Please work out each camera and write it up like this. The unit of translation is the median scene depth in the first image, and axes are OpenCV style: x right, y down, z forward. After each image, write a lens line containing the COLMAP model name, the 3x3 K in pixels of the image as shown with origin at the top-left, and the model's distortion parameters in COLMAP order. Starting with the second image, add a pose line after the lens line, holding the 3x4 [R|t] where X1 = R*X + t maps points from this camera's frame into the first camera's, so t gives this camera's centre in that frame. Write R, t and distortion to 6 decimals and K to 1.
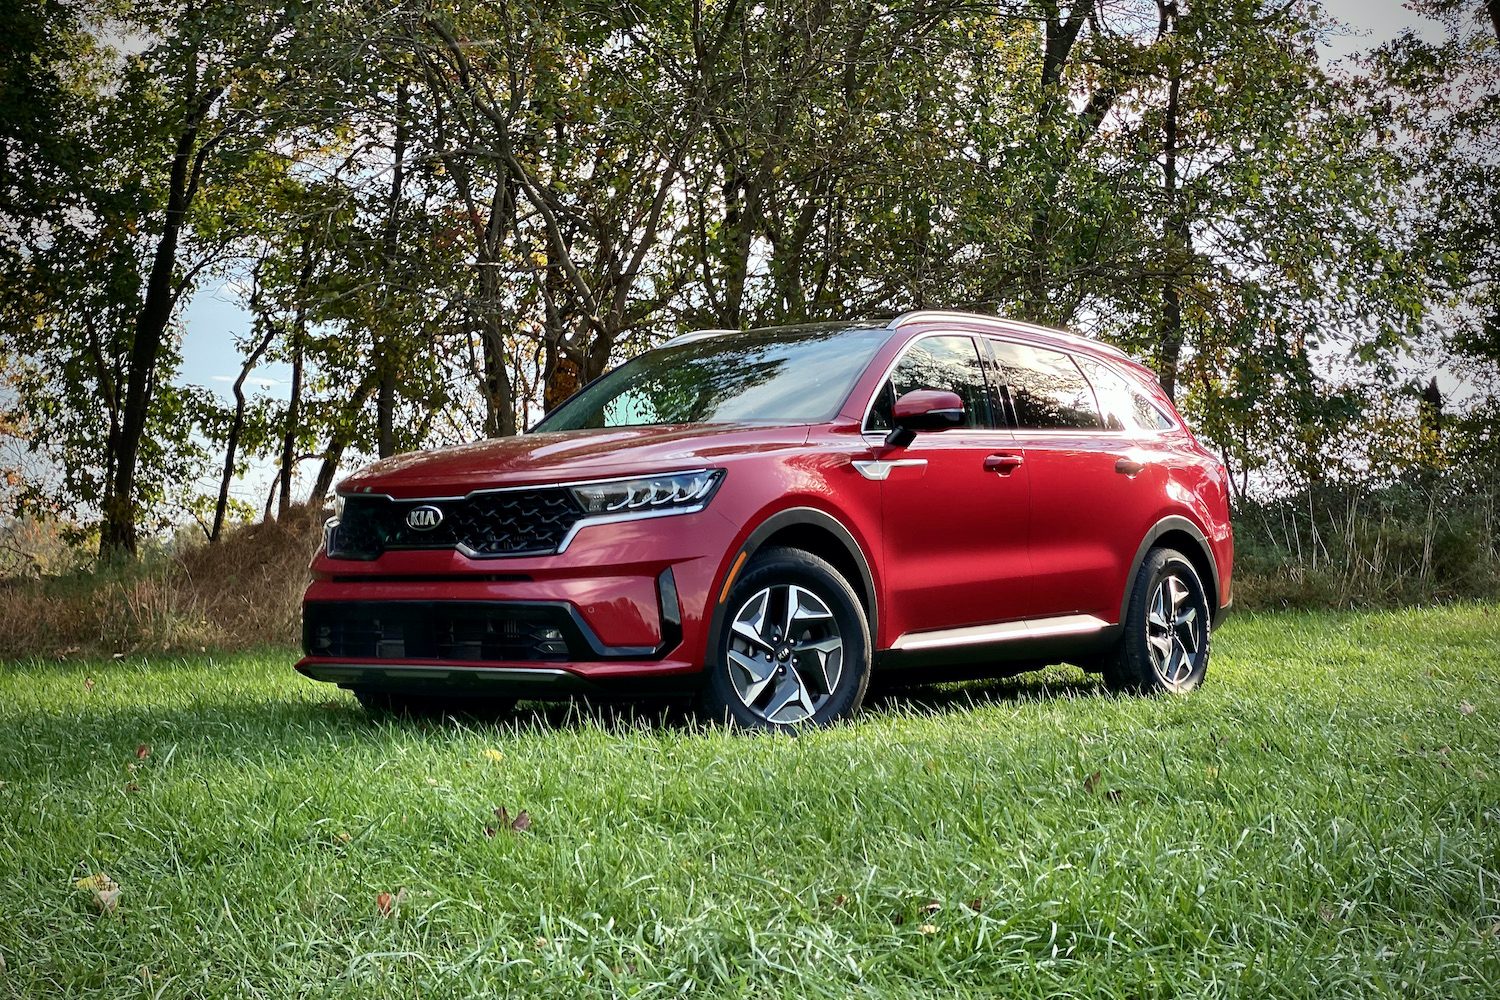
lens RADIAL K [[2338.7, 0, 743.2], [0, 2338.7, 500.7], [0, 0, 1]] dist [0.126744, 0.000000]
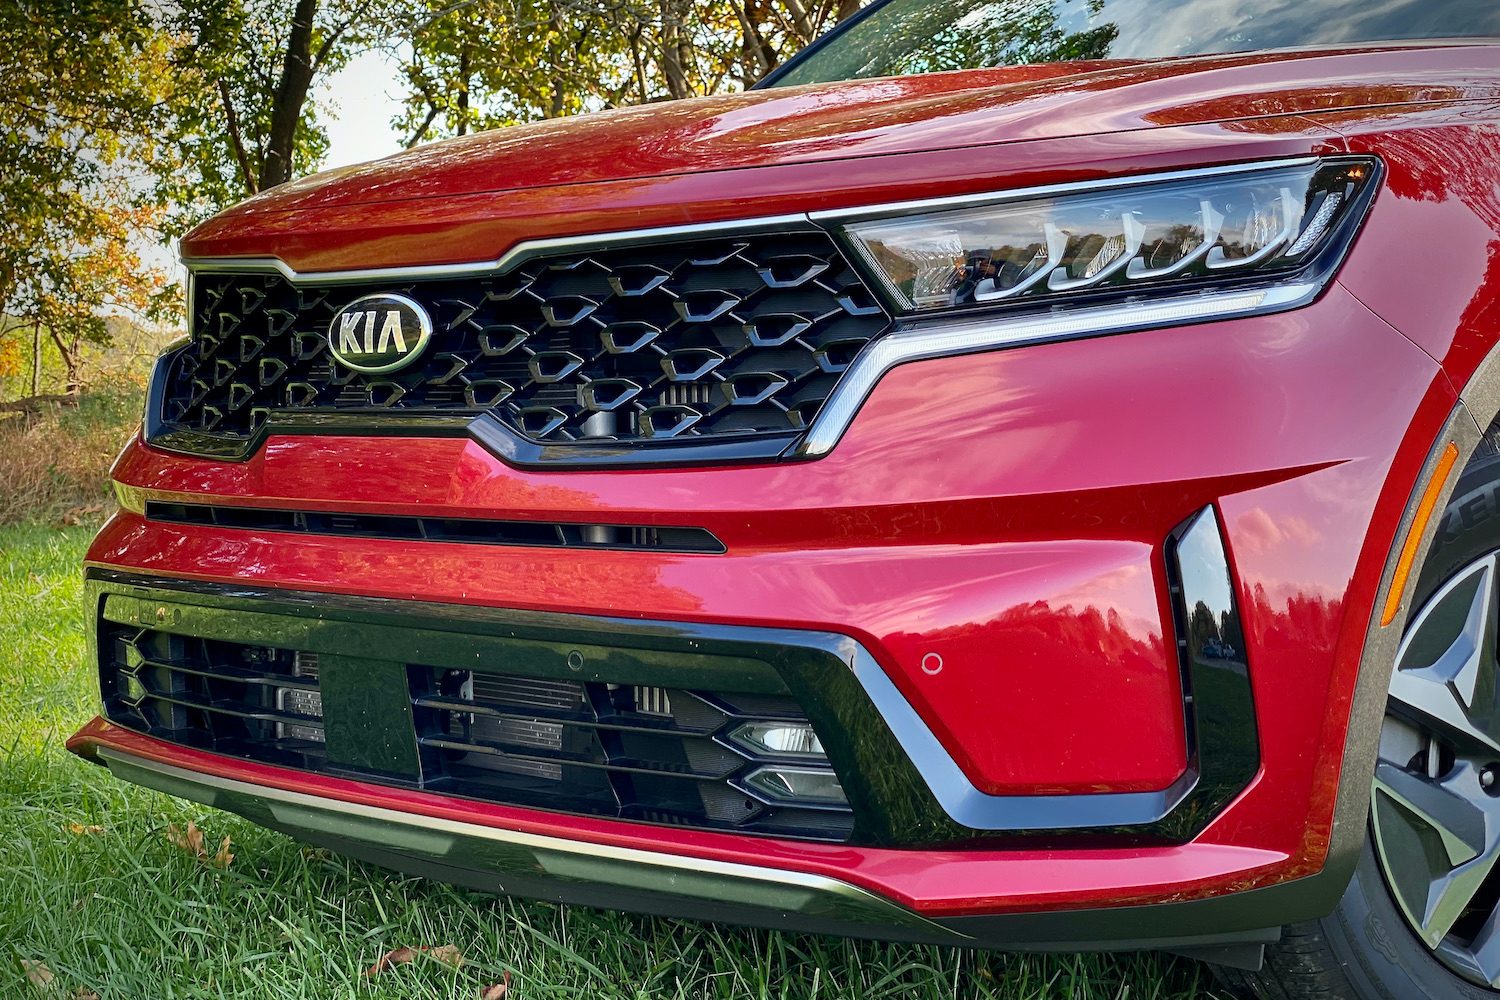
lens RADIAL K [[2338.7, 0, 748.3], [0, 2338.7, 492.3], [0, 0, 1]] dist [0.126744, 0.000000]
pose [[0.996558, -0.001869, -0.082873, -0.060751], [0.008595, 0.996686, 0.080887, 0.003615], [0.082447, -0.081321, 0.993272, 0.693086]]
